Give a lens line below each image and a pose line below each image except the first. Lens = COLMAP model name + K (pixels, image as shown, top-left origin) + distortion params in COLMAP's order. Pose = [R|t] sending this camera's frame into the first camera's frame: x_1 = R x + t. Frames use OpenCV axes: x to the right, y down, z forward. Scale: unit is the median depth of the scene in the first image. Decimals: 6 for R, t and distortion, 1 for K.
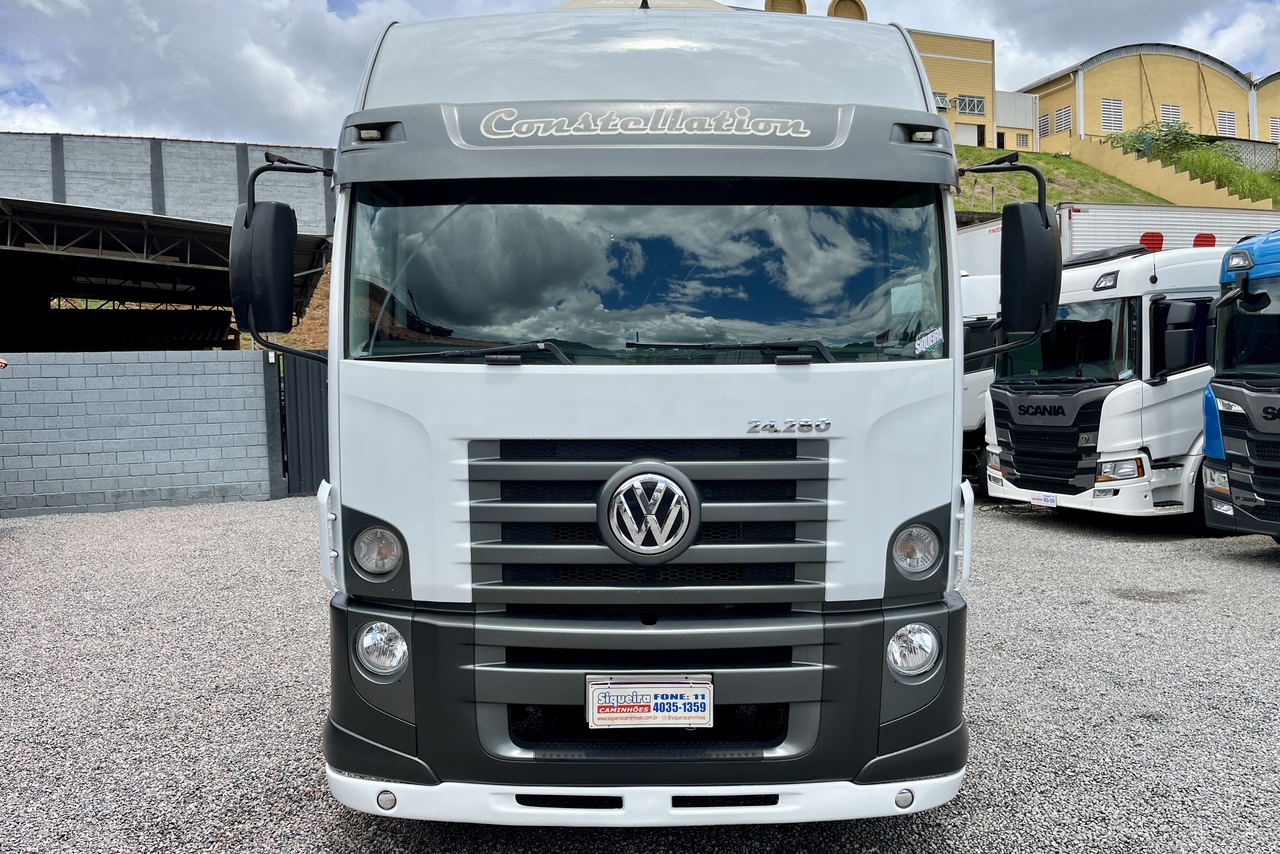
lens RADIAL K [[987.4, 0, 636.6], [0, 987.4, 382.5], [0, 0, 1]] dist [0.062011, 0.001355]
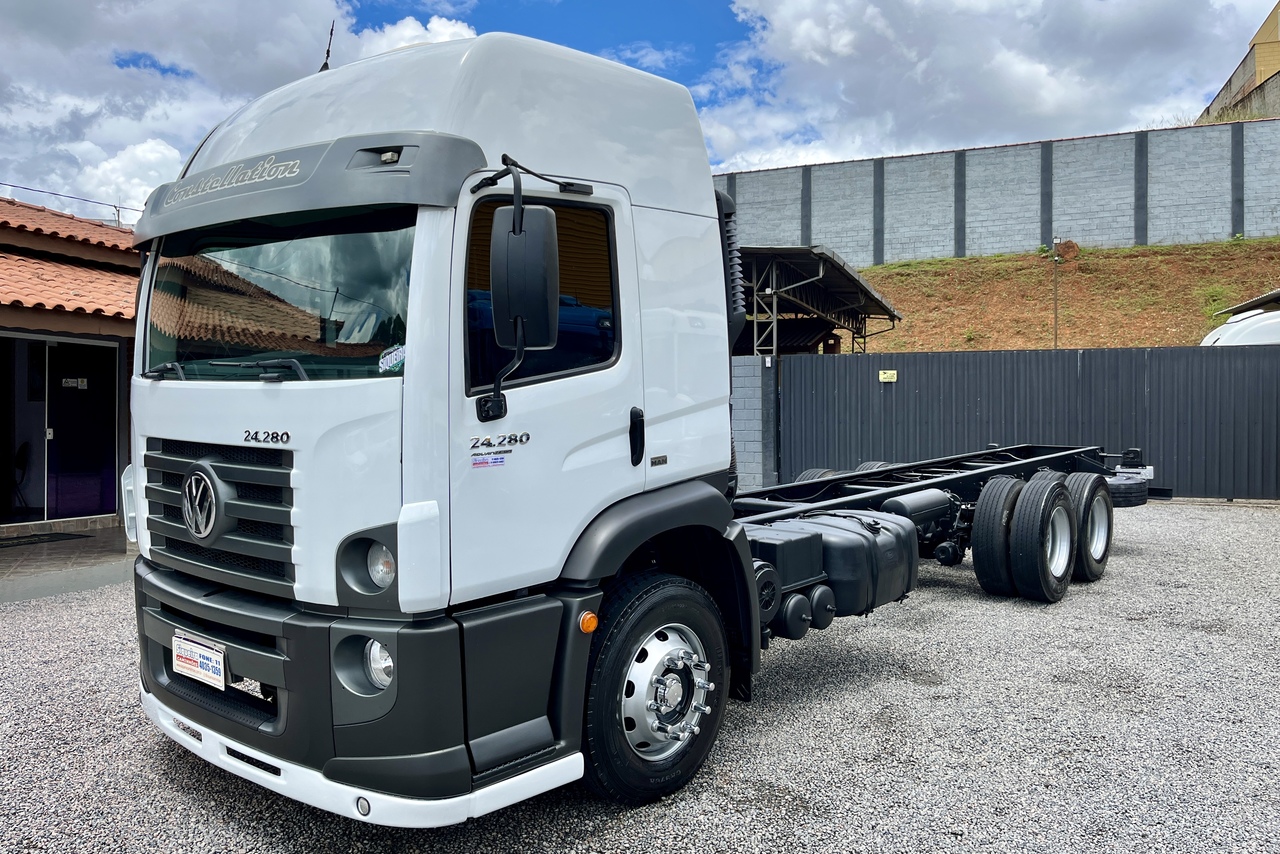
lens RADIAL K [[992.7, 0, 640.1], [0, 992.7, 374.7], [0, 0, 1]] dist [-0.003274, 0.001254]
pose [[0.753355, 0.003882, -0.657602, 1.145344], [-0.008659, 0.999954, -0.004016, -0.024657], [0.657557, 0.008720, 0.753354, 0.412858]]
